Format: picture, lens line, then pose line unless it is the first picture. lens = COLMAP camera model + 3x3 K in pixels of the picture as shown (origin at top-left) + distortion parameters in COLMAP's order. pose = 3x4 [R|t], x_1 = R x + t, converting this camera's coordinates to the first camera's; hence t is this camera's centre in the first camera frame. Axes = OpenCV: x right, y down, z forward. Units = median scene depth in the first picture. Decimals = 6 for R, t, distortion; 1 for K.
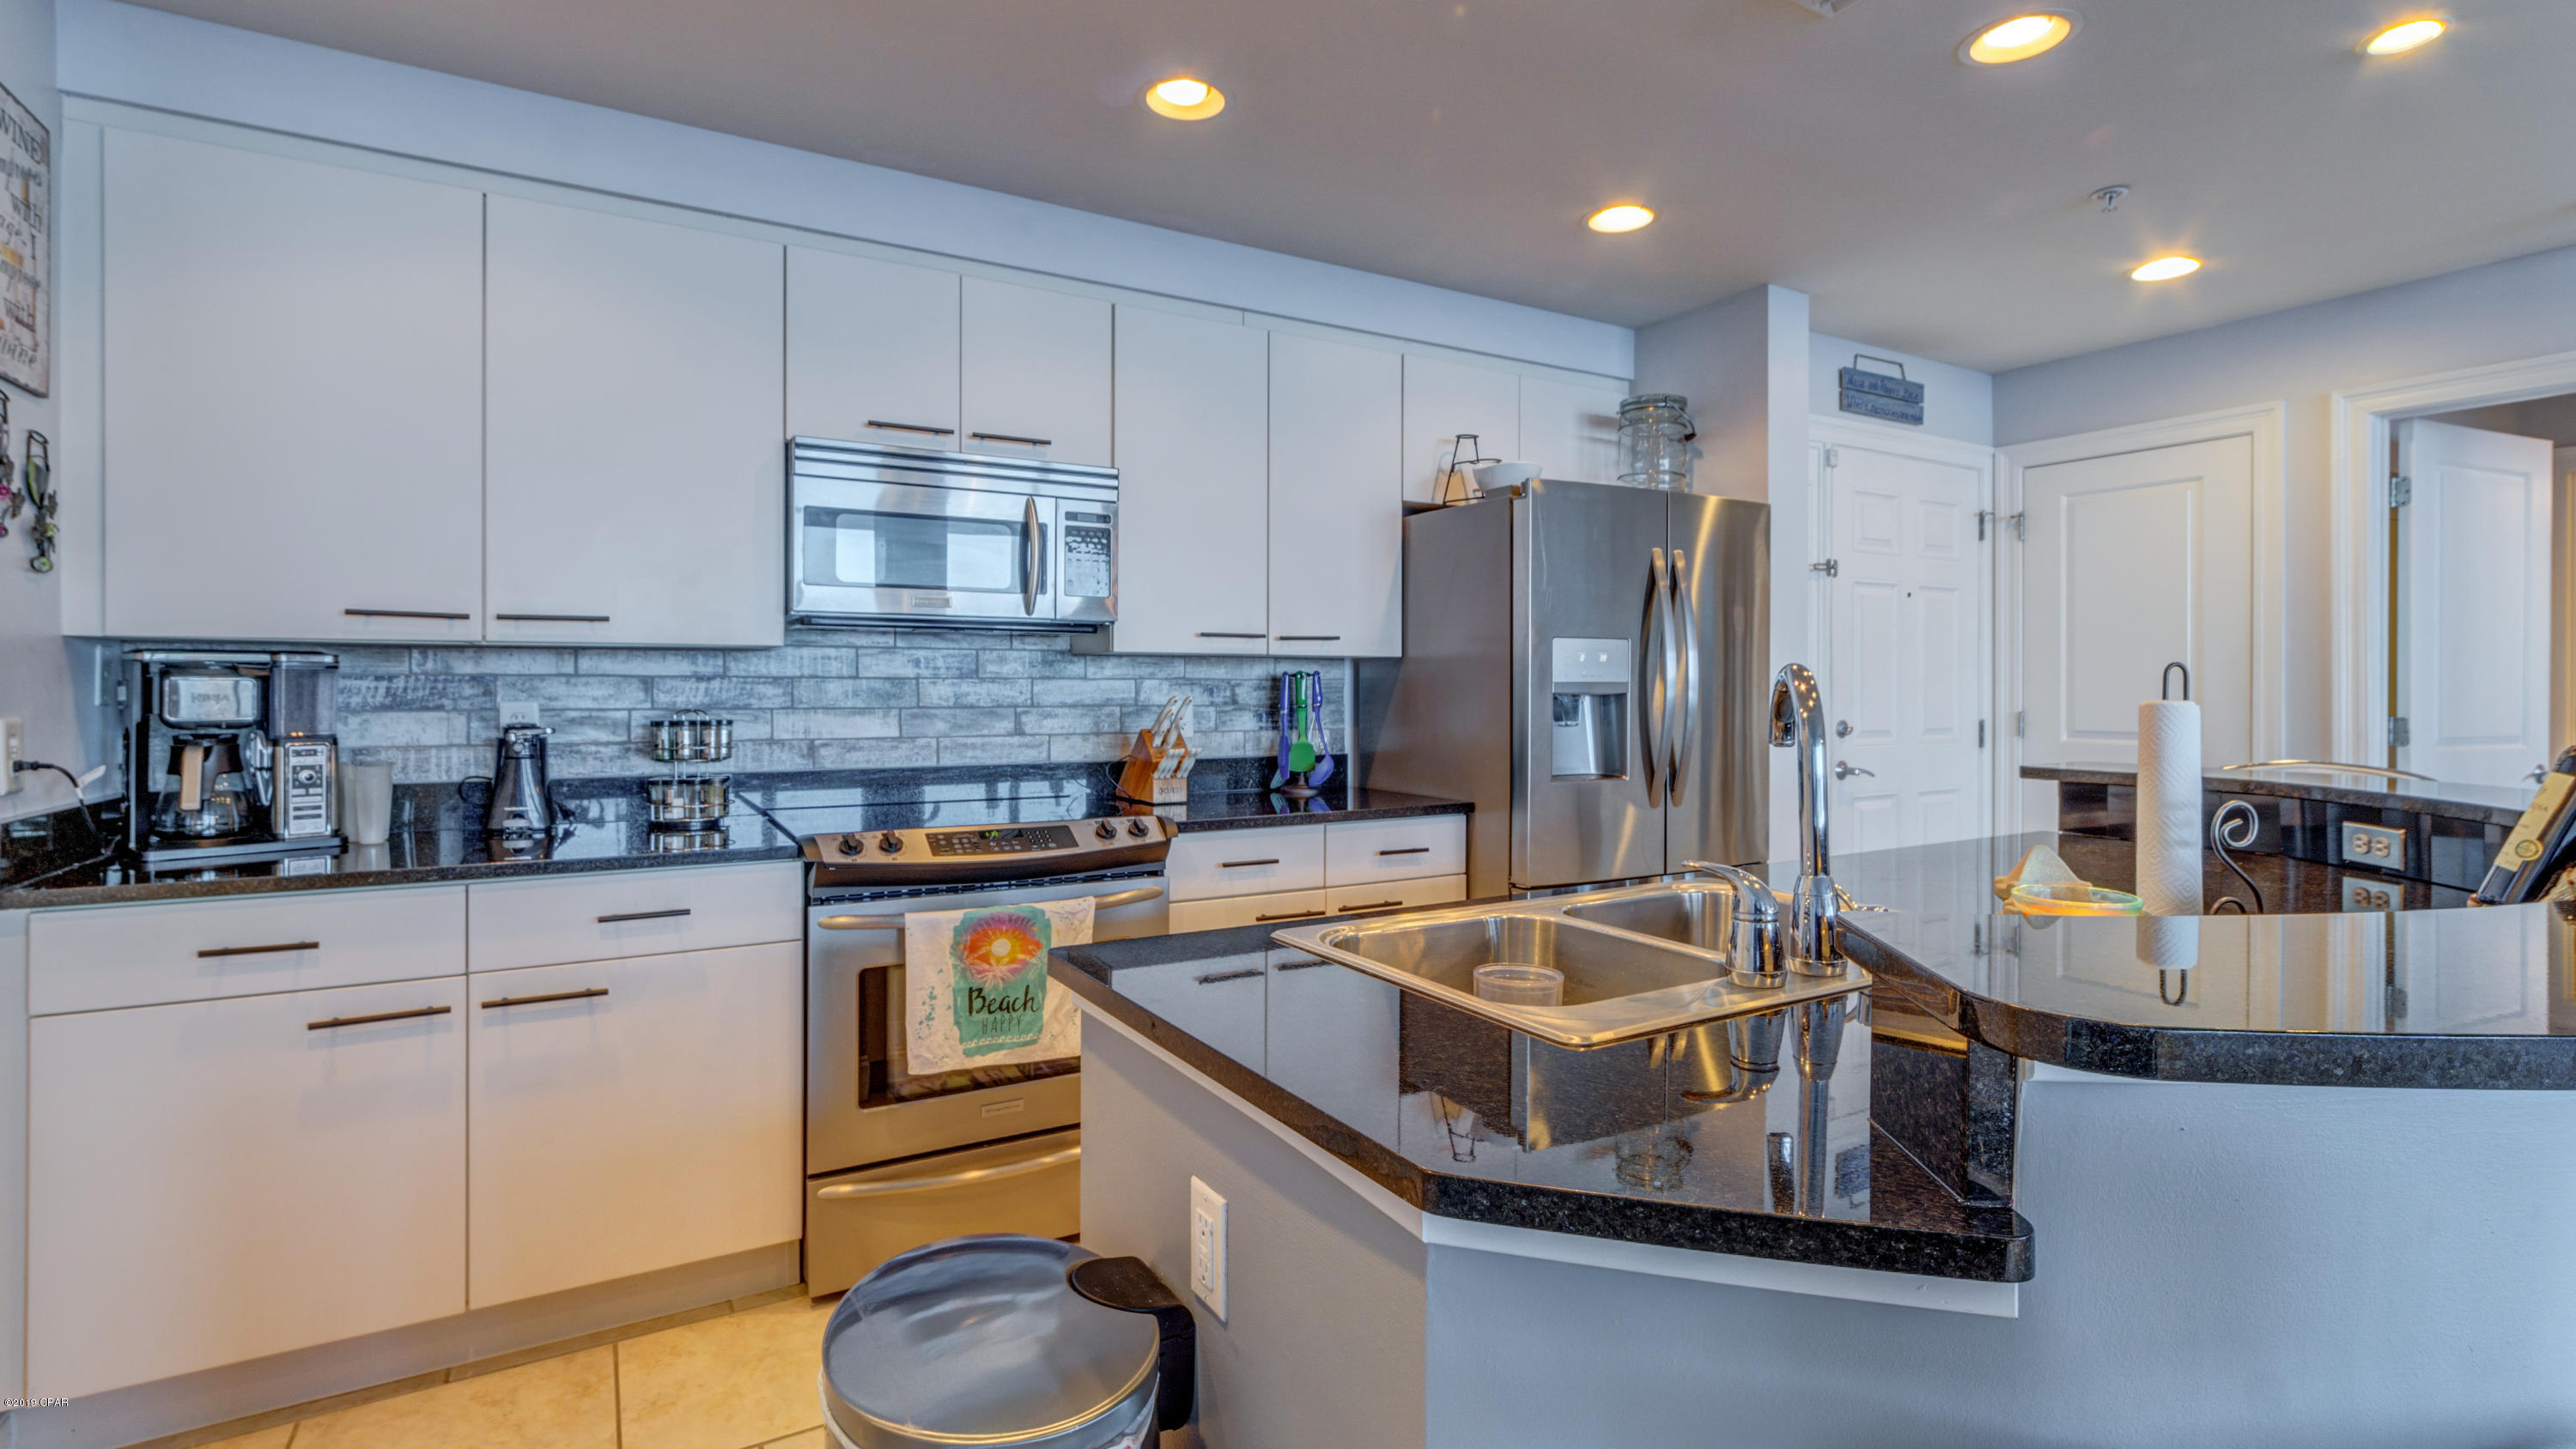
lens RADIAL K [[1170.2, 0, 1293.8], [0, 1170.2, 684.4], [0, 0, 1]] dist [0.001152, -0.000078]
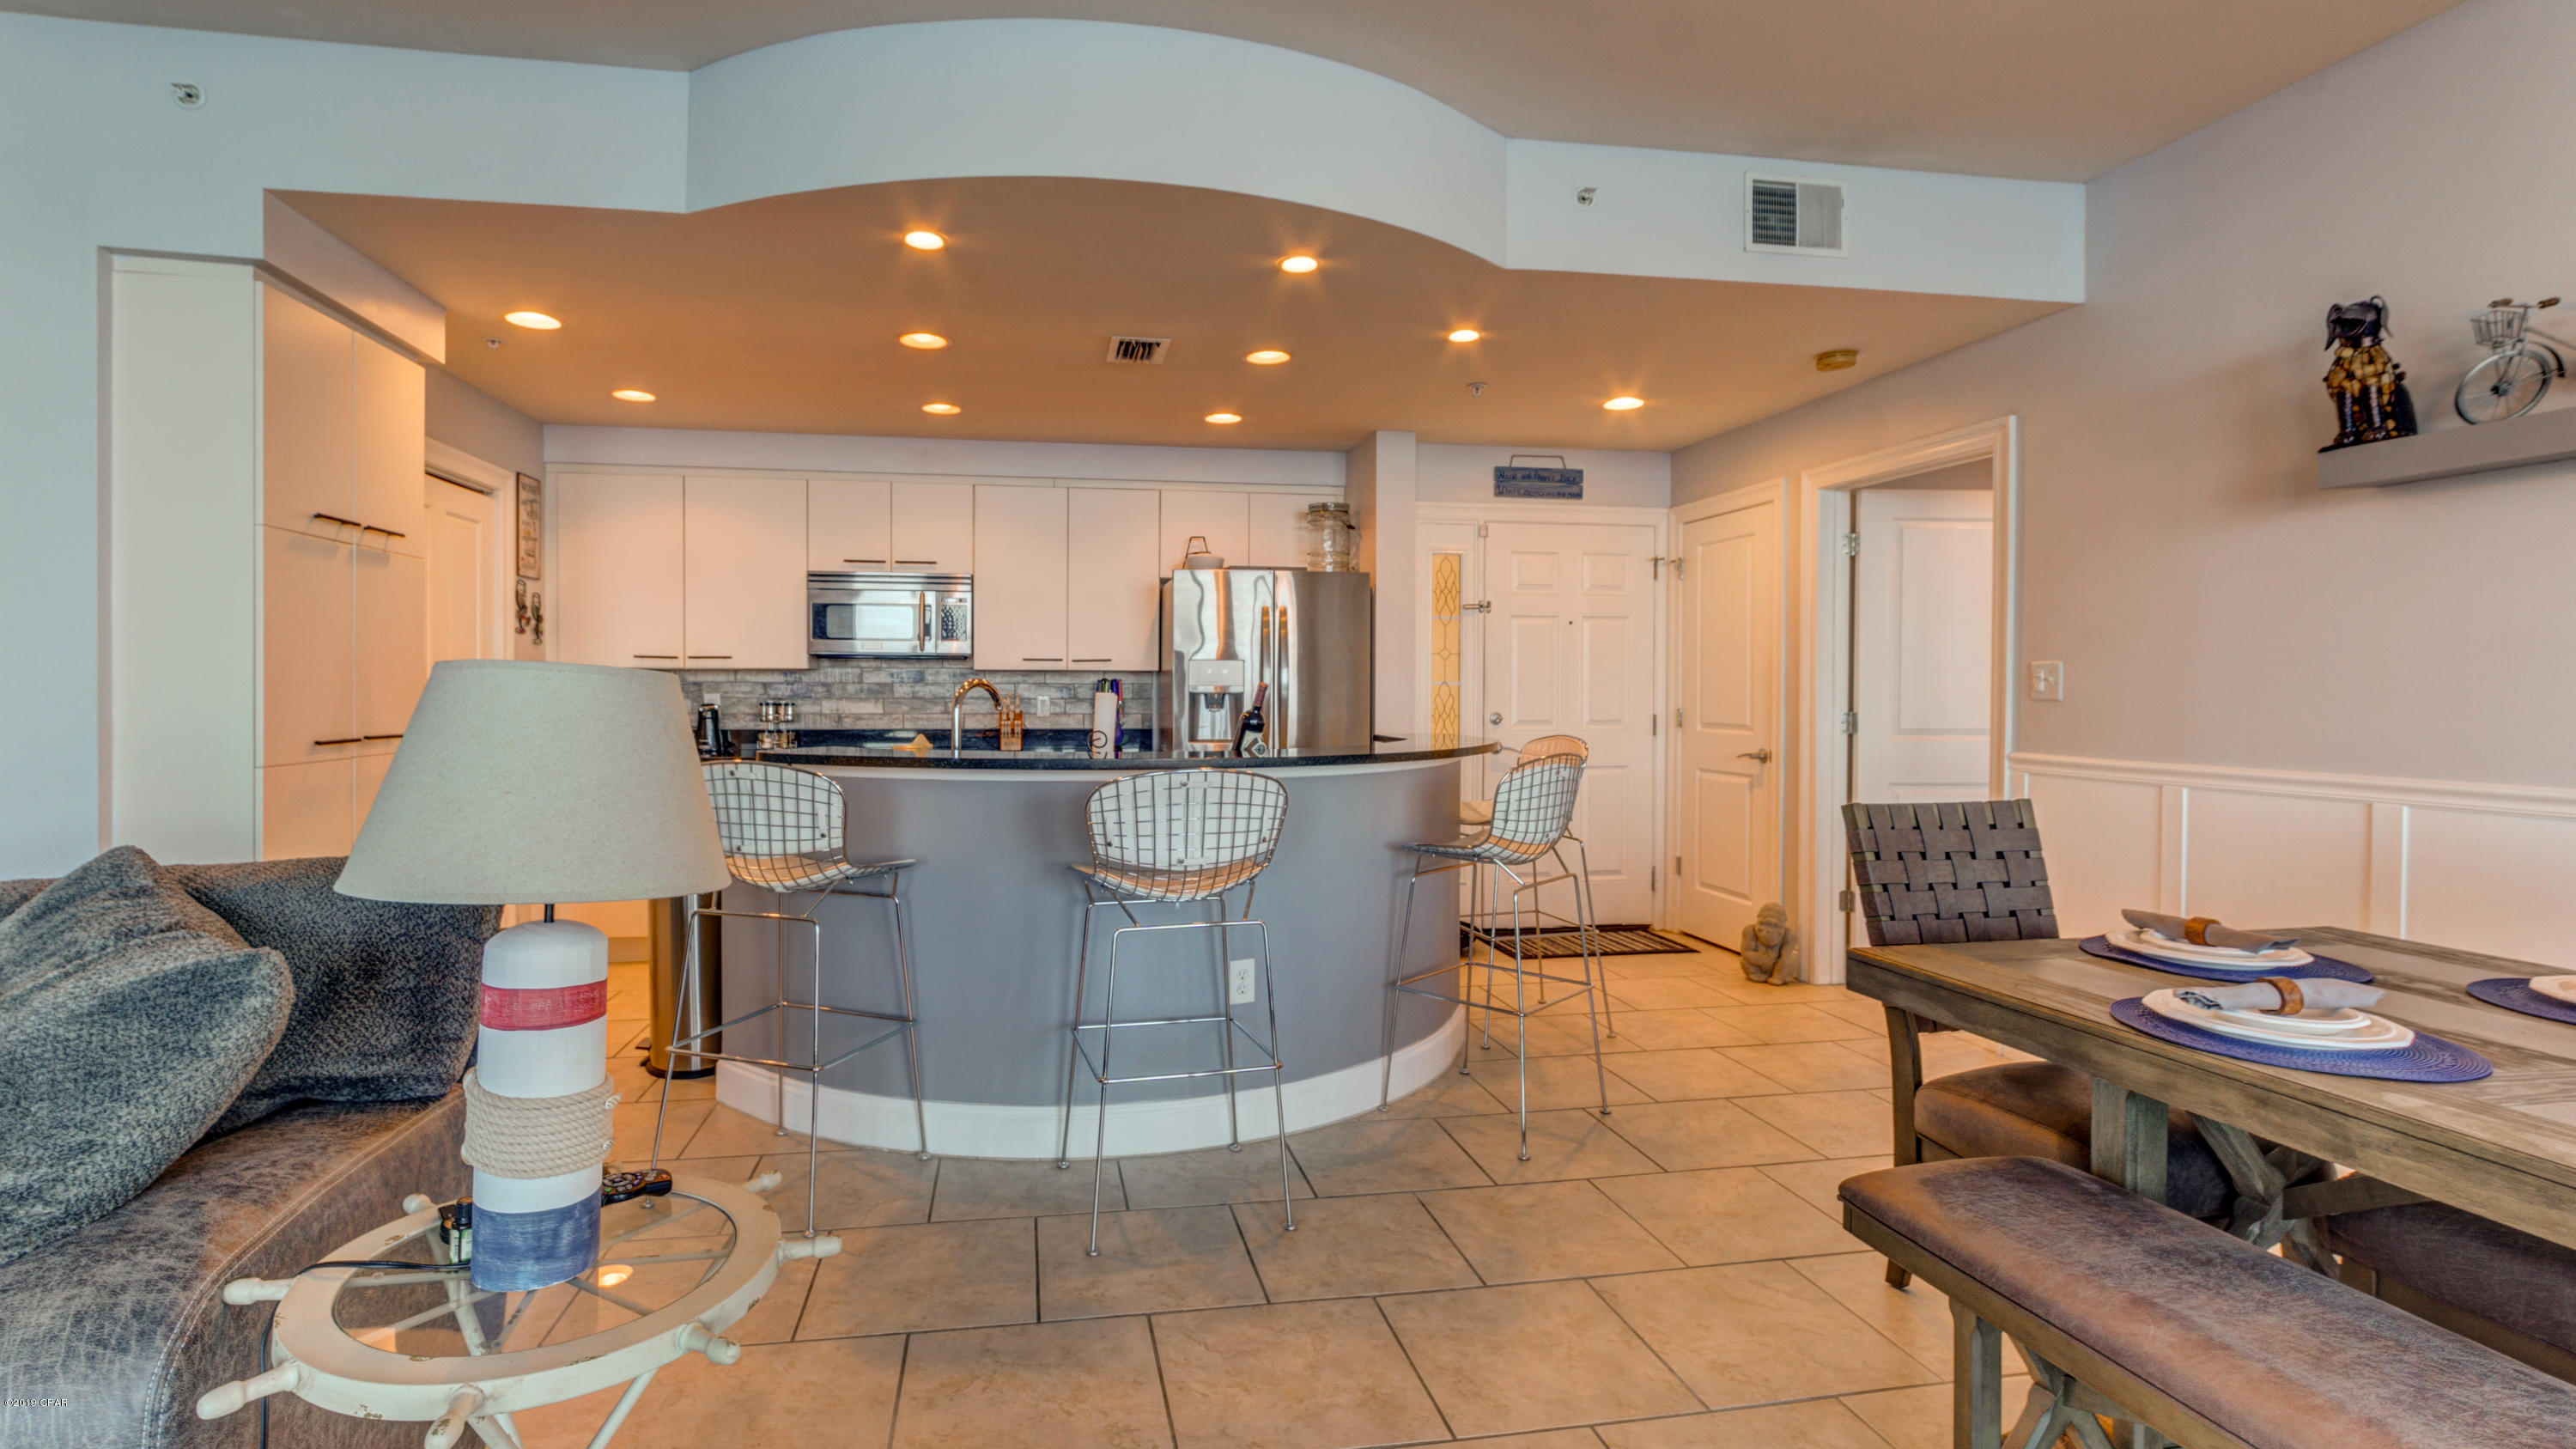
lens RADIAL K [[1190.9, 0, 1237.4], [0, 1190.9, 711.6], [0, 0, 1]] dist [-0.001914, -0.000056]
pose [[0.929827, 0.009033, -0.367885, 0.929813], [-0.002095, 0.999812, 0.019252, 0.002403], [0.367990, -0.017130, 0.929672, -0.620918]]
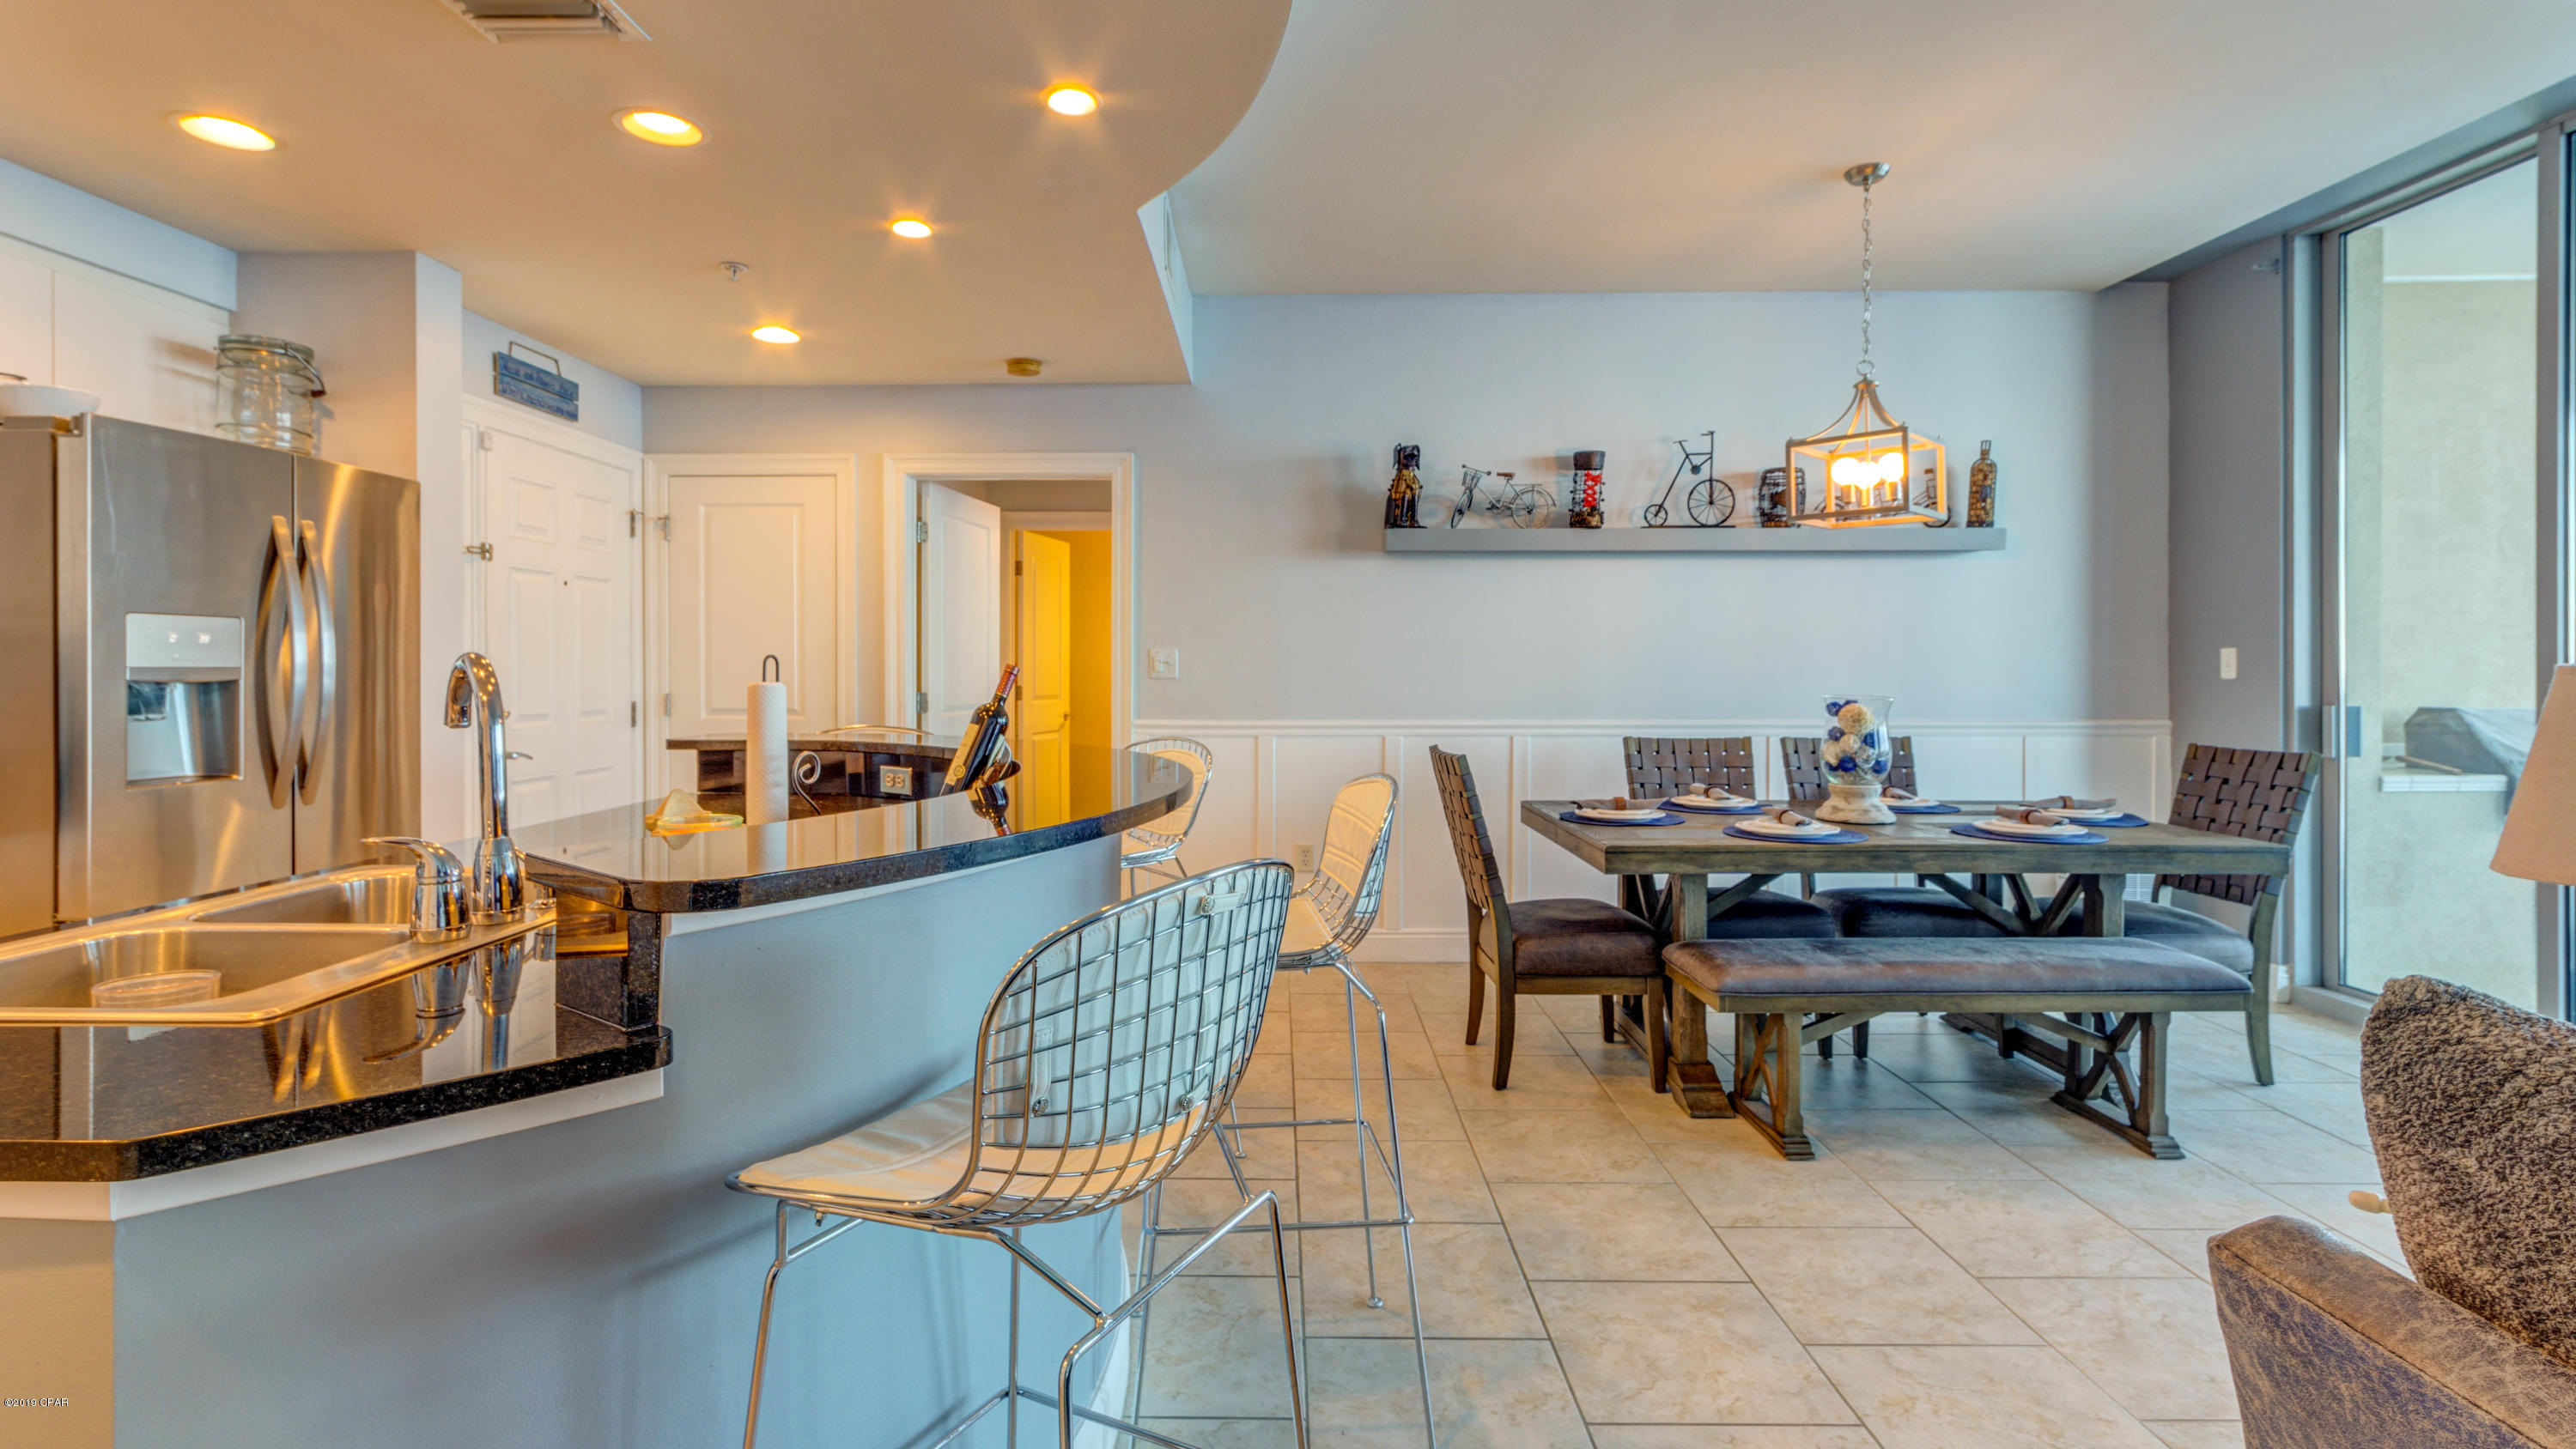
lens RADIAL K [[1186.3, 0, 1248.4], [0, 1186.3, 680.6], [0, 0, 1]] dist [-0.002376, -0.000536]
pose [[0.531625, -0.009103, 0.846931, -0.062997], [0.000044, 0.999943, 0.010719, -0.001416], [-0.846980, -0.005661, 0.531595, -0.104886]]
